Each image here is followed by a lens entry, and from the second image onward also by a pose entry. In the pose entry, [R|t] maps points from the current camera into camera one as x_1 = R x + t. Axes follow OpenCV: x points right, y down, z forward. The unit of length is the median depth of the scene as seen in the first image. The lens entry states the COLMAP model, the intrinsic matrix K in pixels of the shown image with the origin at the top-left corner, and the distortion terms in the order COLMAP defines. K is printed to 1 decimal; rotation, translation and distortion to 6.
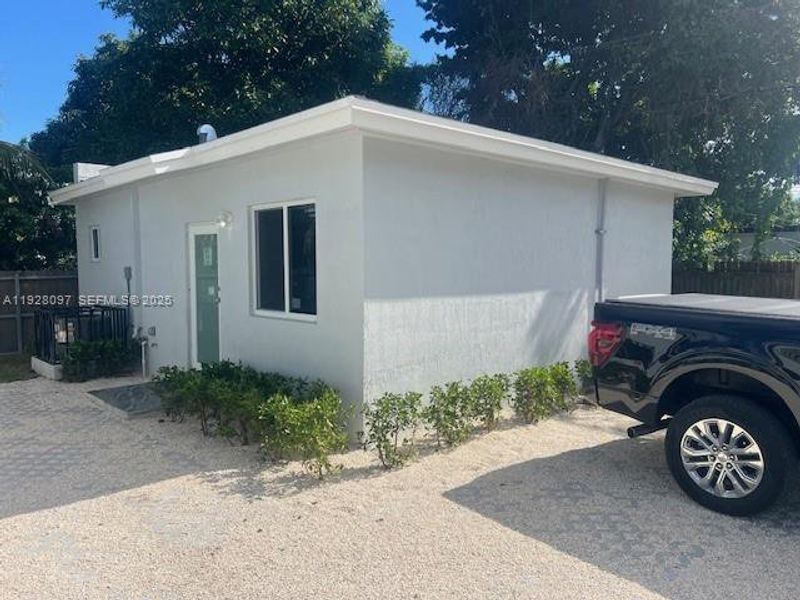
lens RADIAL K [[594.2, 0, 400.0], [0, 594.2, 300.0], [0, 0, 1]] dist [0.055746, -0.053310]
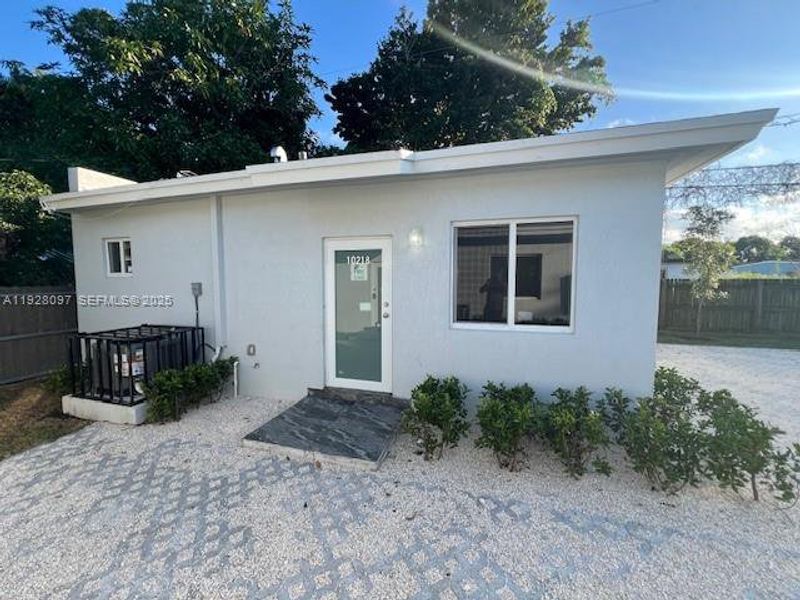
lens RADIAL K [[319.4, 0, 400.0], [0, 319.4, 300.0], [0, 0, 1]] dist [0.001872, -0.000117]
pose [[0.868635, -0.035481, 0.494181, -0.528440], [0.033322, 0.999358, 0.013182, -0.030856], [-0.494331, 0.005017, 0.869259, 0.506044]]
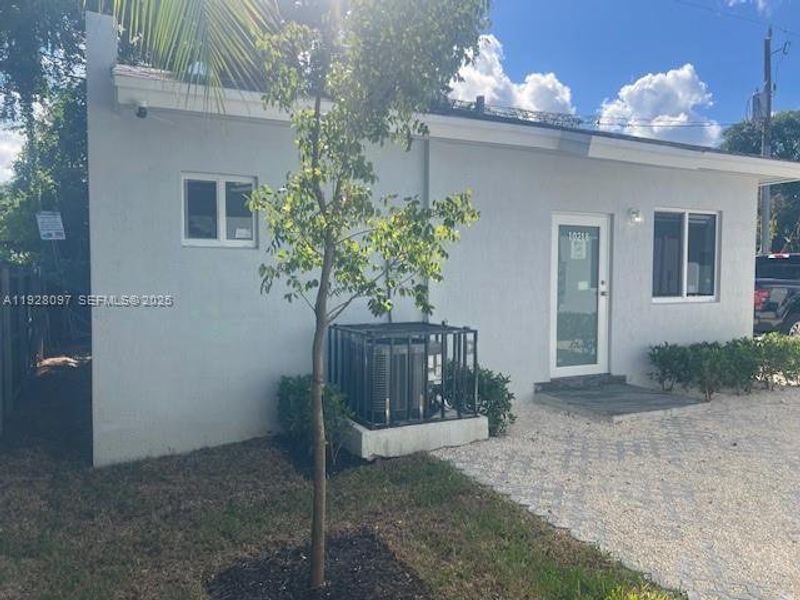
lens RADIAL K [[594.2, 0, 400.0], [0, 594.2, 300.0], [0, 0, 1]] dist [0.055746, -0.053310]
pose [[0.296695, -0.038146, 0.954210, -1.305972], [0.063525, 0.997777, 0.020136, -0.030202], [-0.952857, 0.054642, 0.298459, 0.995328]]
